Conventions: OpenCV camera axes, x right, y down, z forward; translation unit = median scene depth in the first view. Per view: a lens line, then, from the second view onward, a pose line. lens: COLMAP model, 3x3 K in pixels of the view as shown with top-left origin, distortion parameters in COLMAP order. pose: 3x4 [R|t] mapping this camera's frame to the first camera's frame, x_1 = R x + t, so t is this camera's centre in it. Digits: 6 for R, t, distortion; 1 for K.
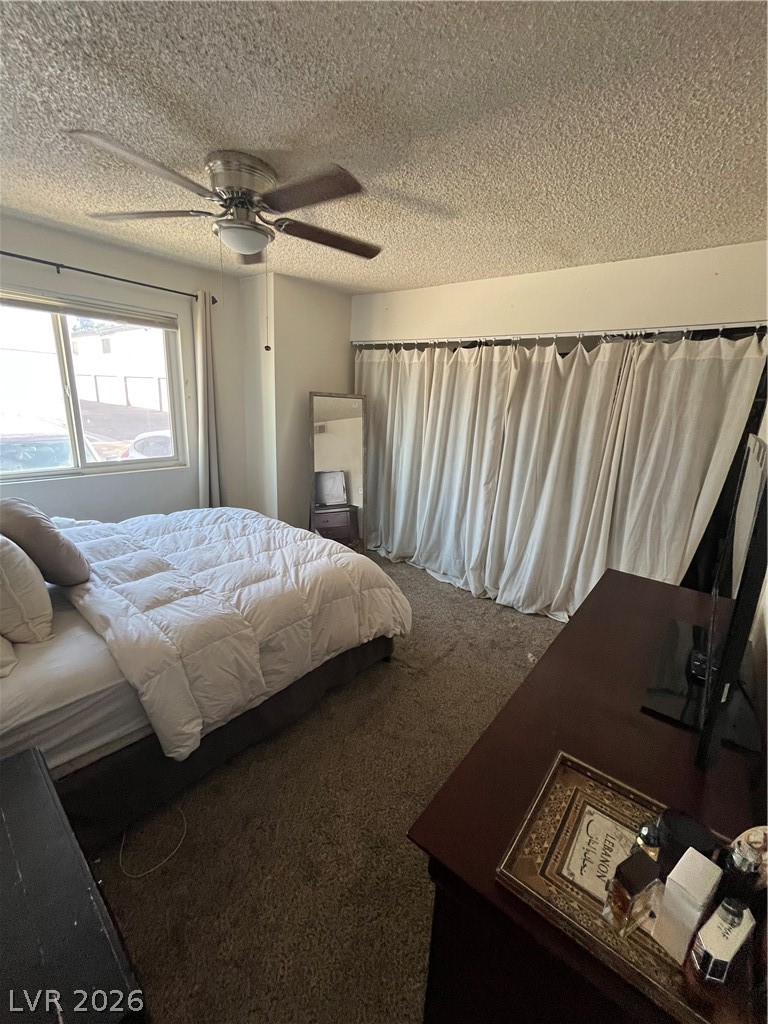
lens RADIAL K [[414.0, 0, 386.6], [0, 414.0, 508.9], [0, 0, 1]] dist [-0.002264, -0.000161]
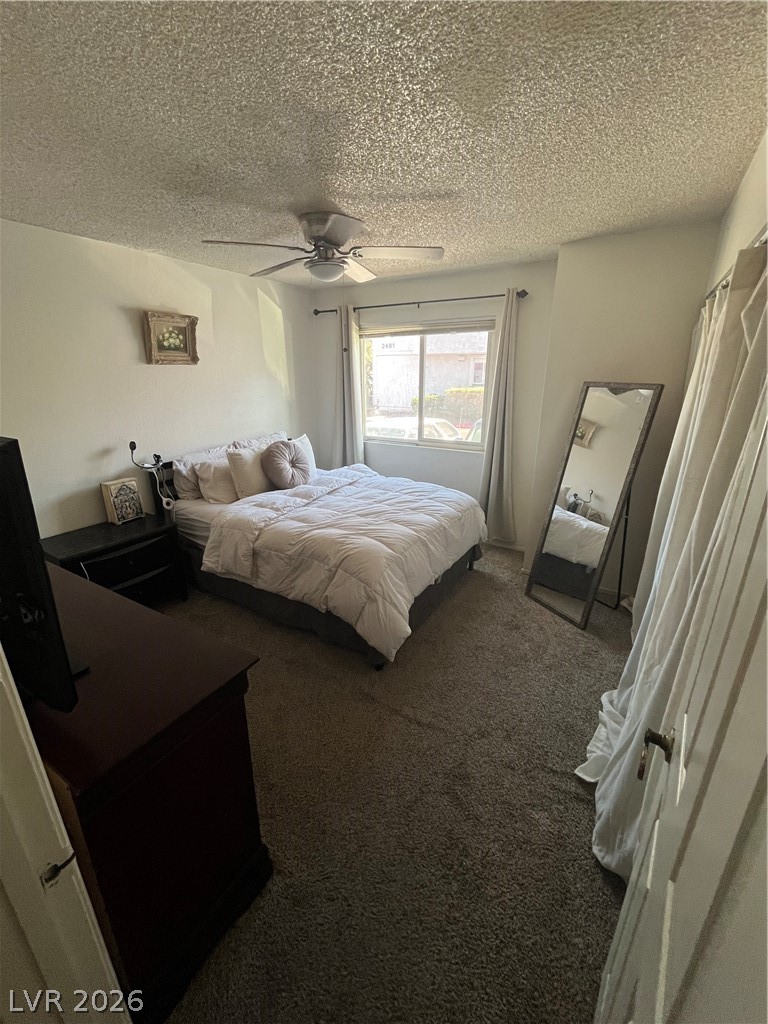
lens RADIAL K [[414.0, 0, 386.6], [0, 414.0, 508.9], [0, 0, 1]] dist [-0.002264, -0.000161]
pose [[0.143464, 0.259973, -0.954899, 0.843120], [-0.250961, 0.942898, 0.219001, -0.195814], [0.957307, 0.208224, 0.200515, 0.783444]]
